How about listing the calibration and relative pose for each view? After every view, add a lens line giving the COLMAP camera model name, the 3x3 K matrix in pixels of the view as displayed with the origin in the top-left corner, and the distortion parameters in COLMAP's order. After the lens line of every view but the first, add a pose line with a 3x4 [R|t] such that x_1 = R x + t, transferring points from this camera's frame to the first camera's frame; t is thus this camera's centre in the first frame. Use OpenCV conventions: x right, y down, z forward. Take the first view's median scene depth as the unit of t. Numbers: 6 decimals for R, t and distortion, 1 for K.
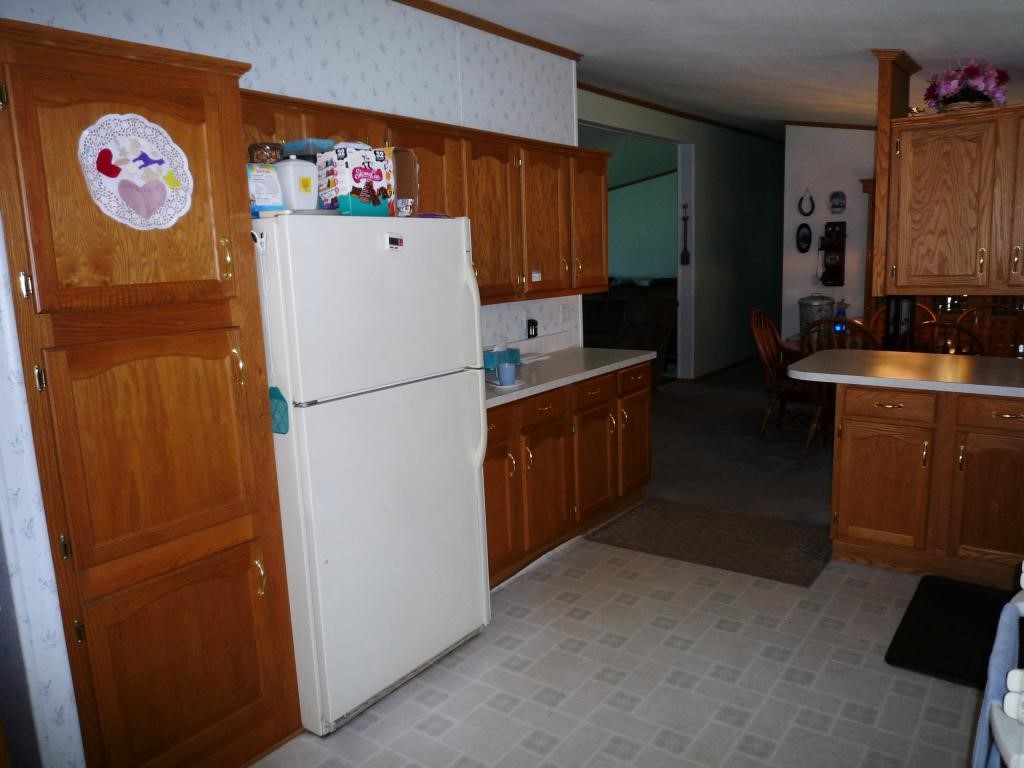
lens RADIAL K [[767.3, 0, 520.0], [0, 767.3, 380.2], [0, 0, 1]] dist [-0.019679, -0.005508]
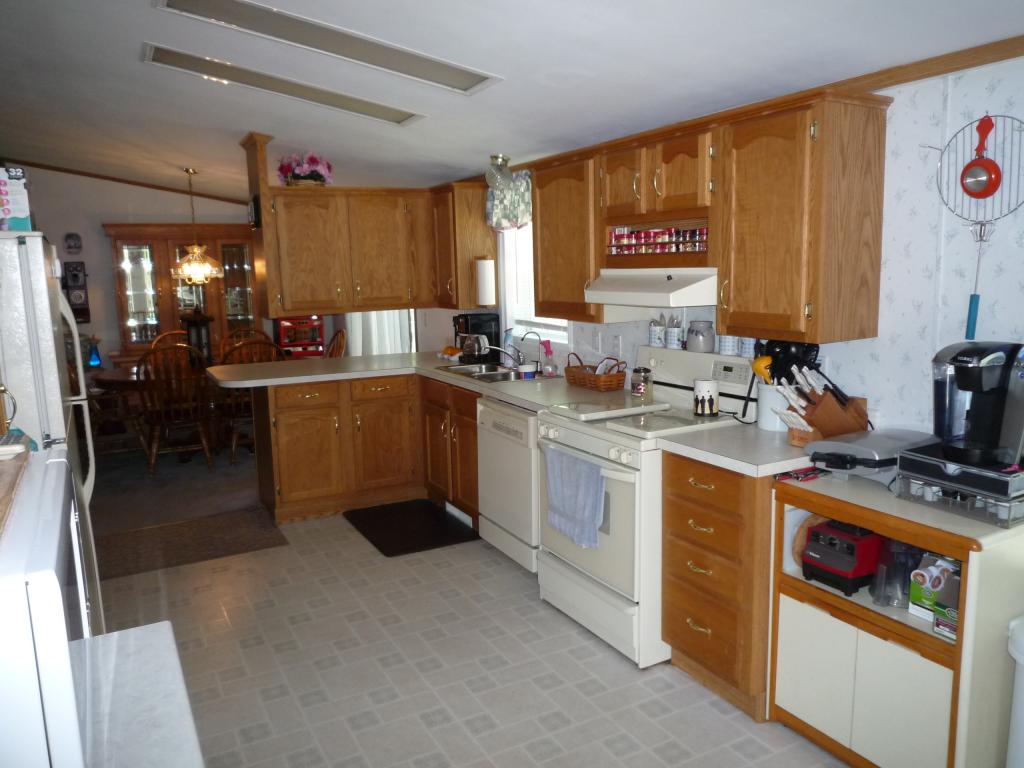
lens RADIAL K [[767.3, 0, 520.0], [0, 767.3, 380.2], [0, 0, 1]] dist [-0.019679, -0.005508]
pose [[0.424992, -0.110082, 0.898478, -0.572719], [0.161090, 0.985932, 0.044599, 0.005462], [-0.890748, 0.125781, 0.436747, 0.061152]]
